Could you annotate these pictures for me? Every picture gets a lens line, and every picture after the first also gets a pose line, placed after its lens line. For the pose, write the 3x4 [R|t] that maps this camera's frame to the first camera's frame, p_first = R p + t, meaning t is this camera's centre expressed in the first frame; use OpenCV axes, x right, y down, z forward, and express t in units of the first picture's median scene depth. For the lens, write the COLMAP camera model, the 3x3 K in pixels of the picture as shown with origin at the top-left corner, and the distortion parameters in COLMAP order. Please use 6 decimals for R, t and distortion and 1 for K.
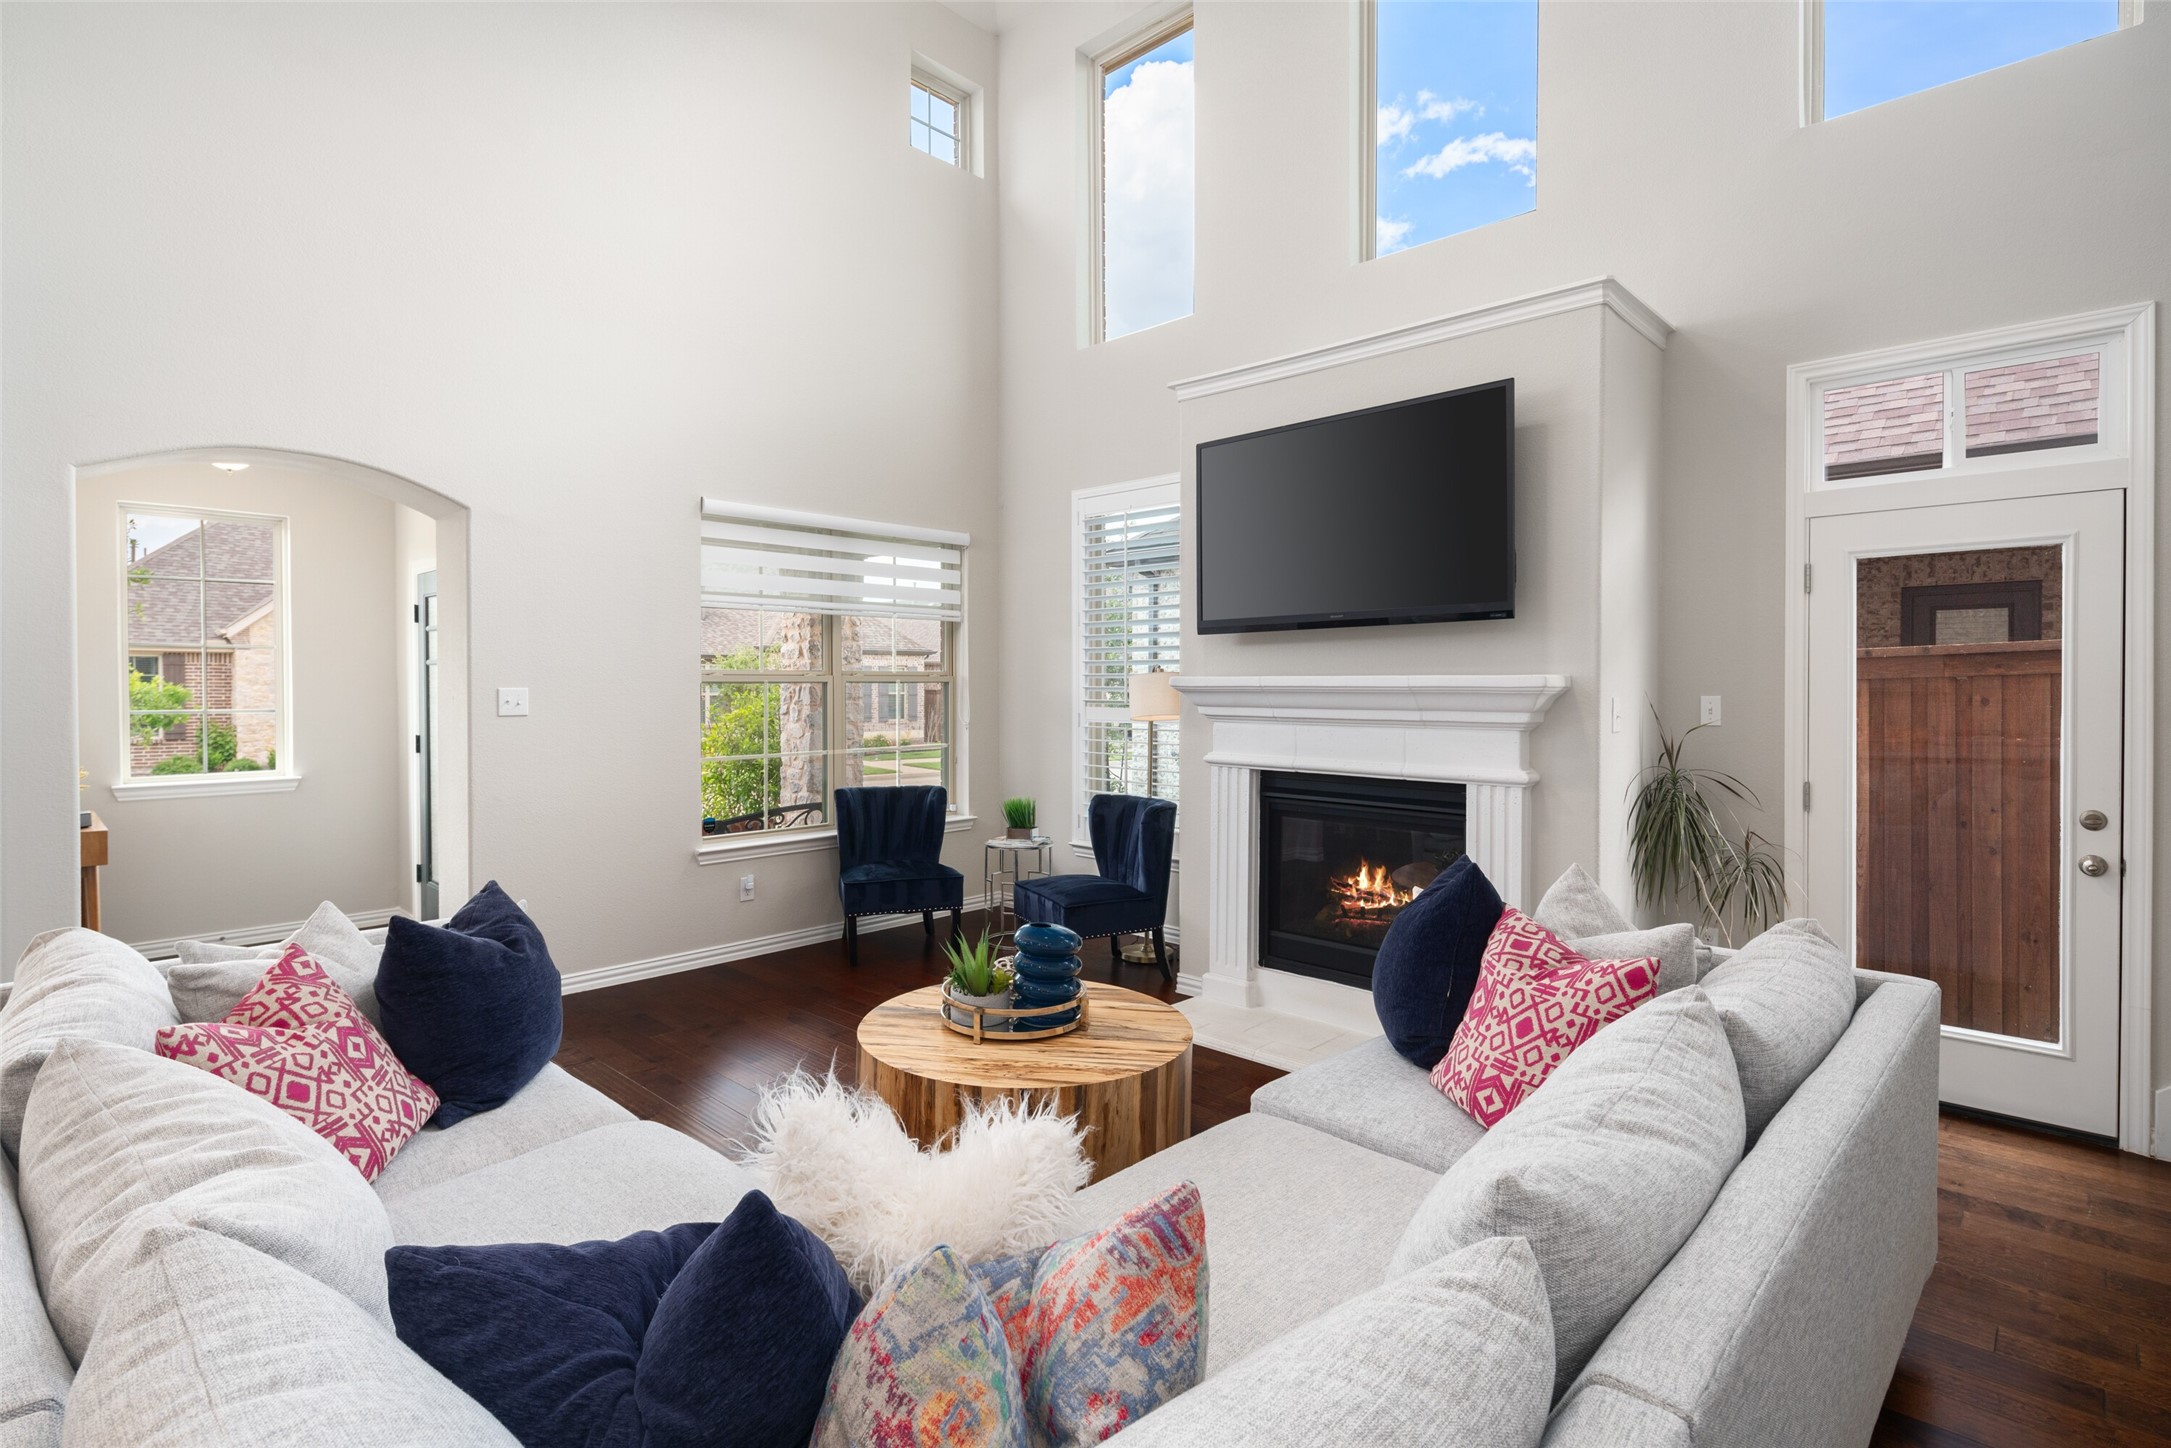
lens RADIAL K [[1063.3, 0, 1072.9], [0, 1063.3, 704.0], [0, 0, 1]] dist [0.005593, -0.004730]
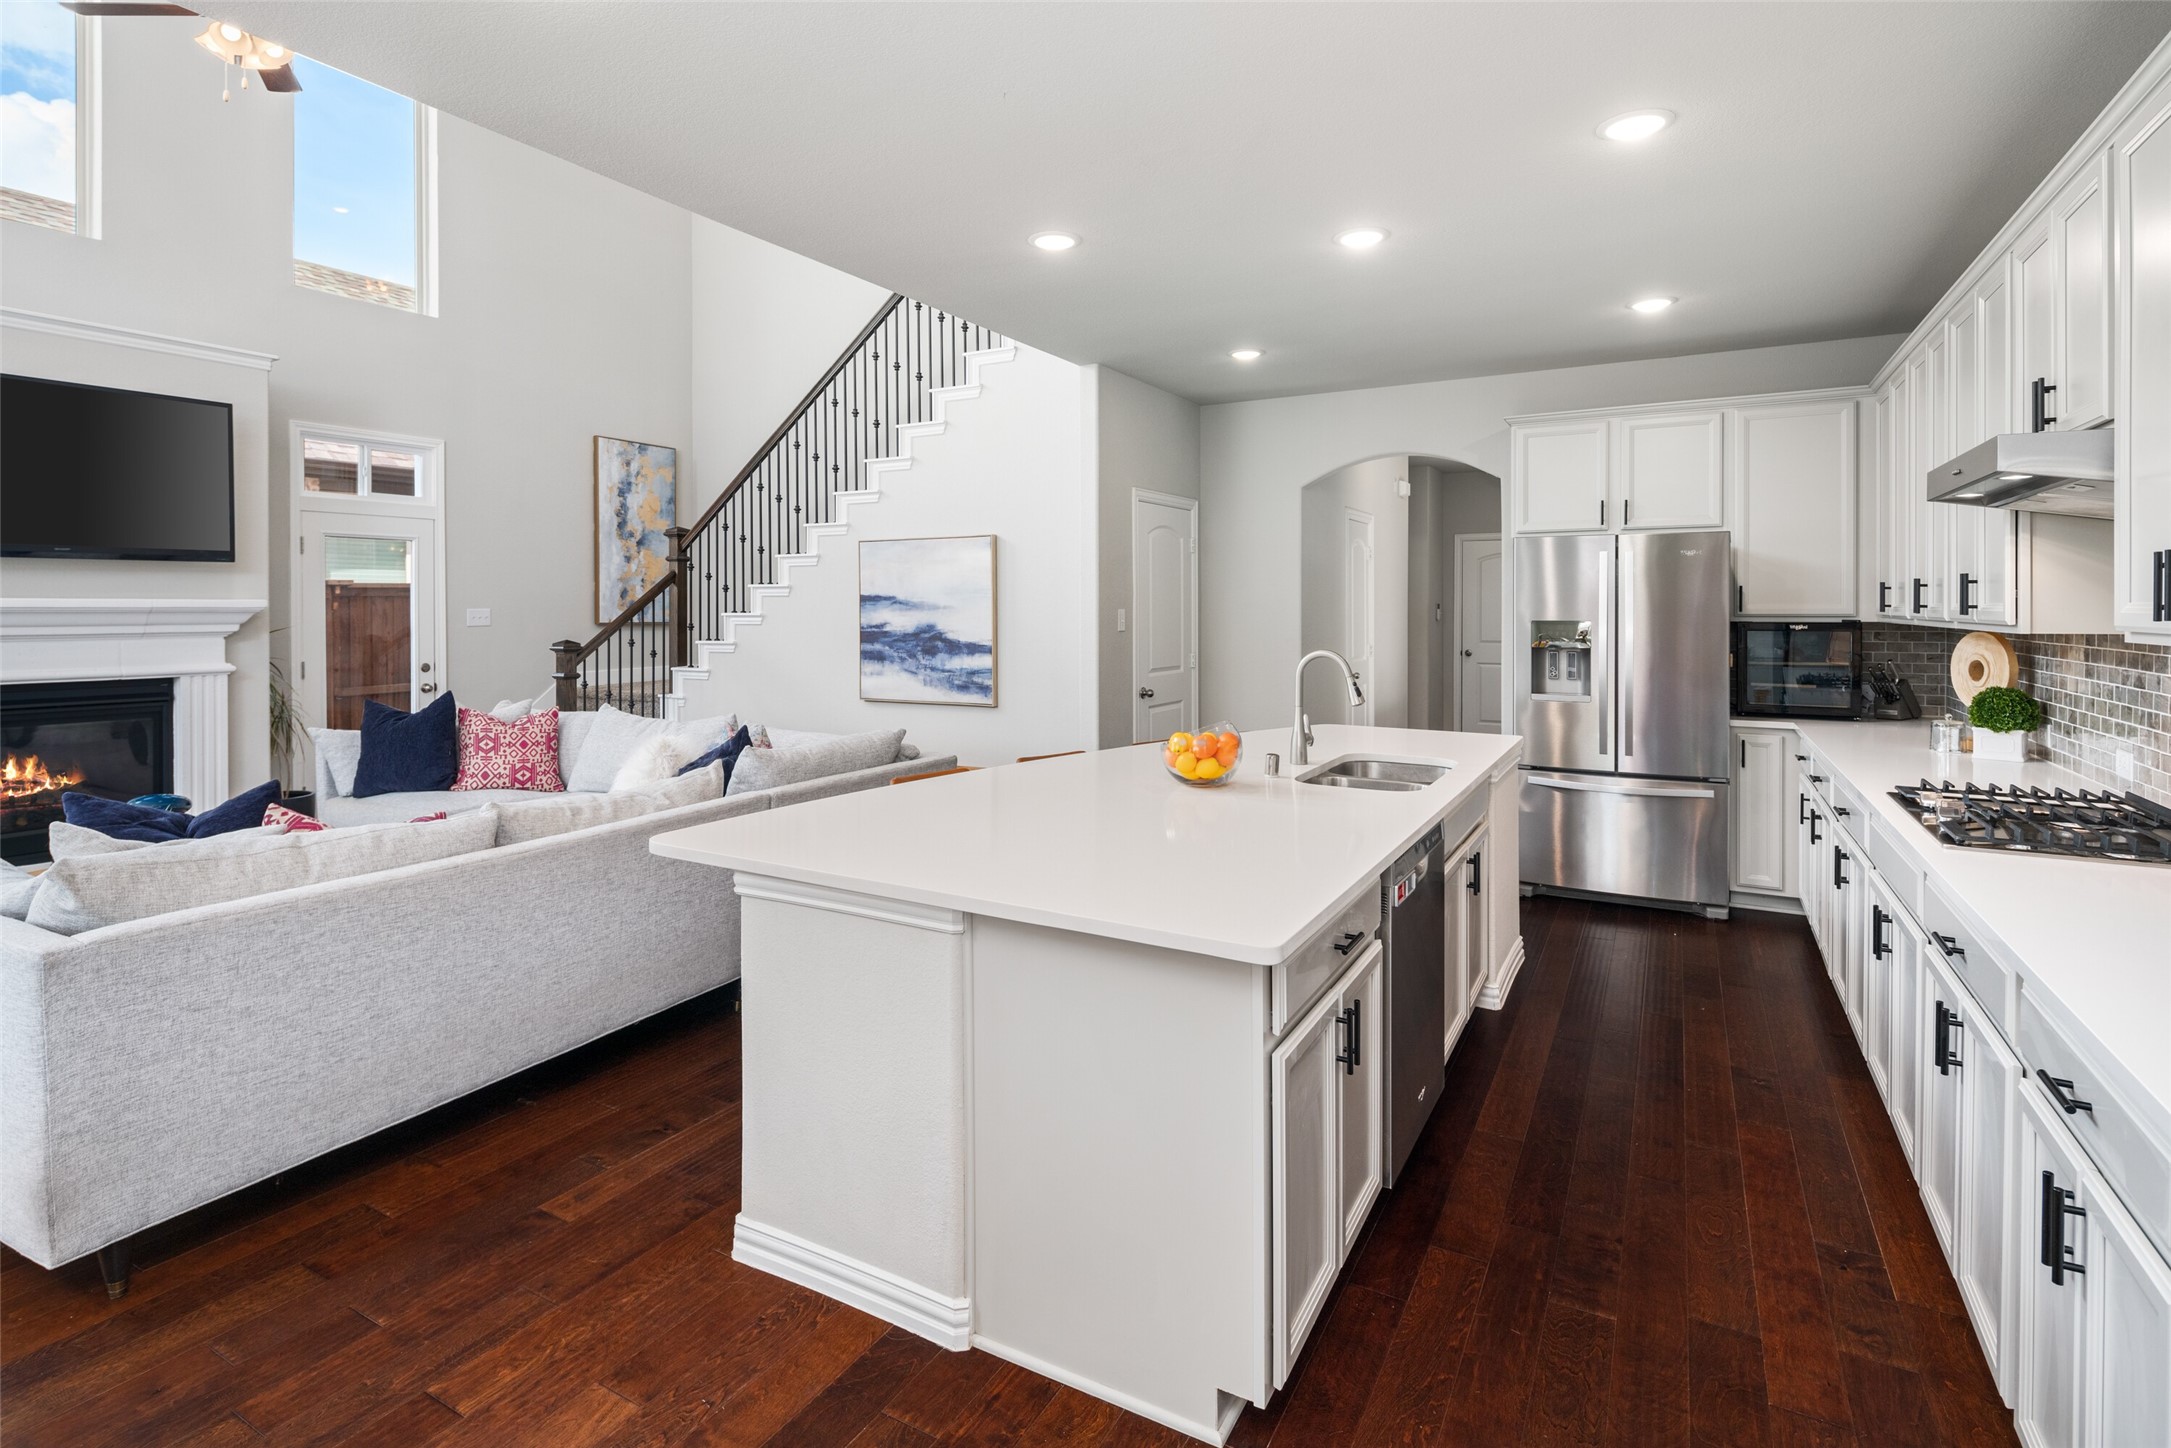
lens RADIAL K [[1063.3, 0, 1065.5], [0, 1063.3, 594.5], [0, 0, 1]] dist [0.005593, -0.004730]
pose [[-0.245018, 0.012243, 0.969441, -1.124347], [0.017285, 0.999816, -0.008258, -0.000513], [-0.969364, 0.014734, -0.245185, 0.190768]]
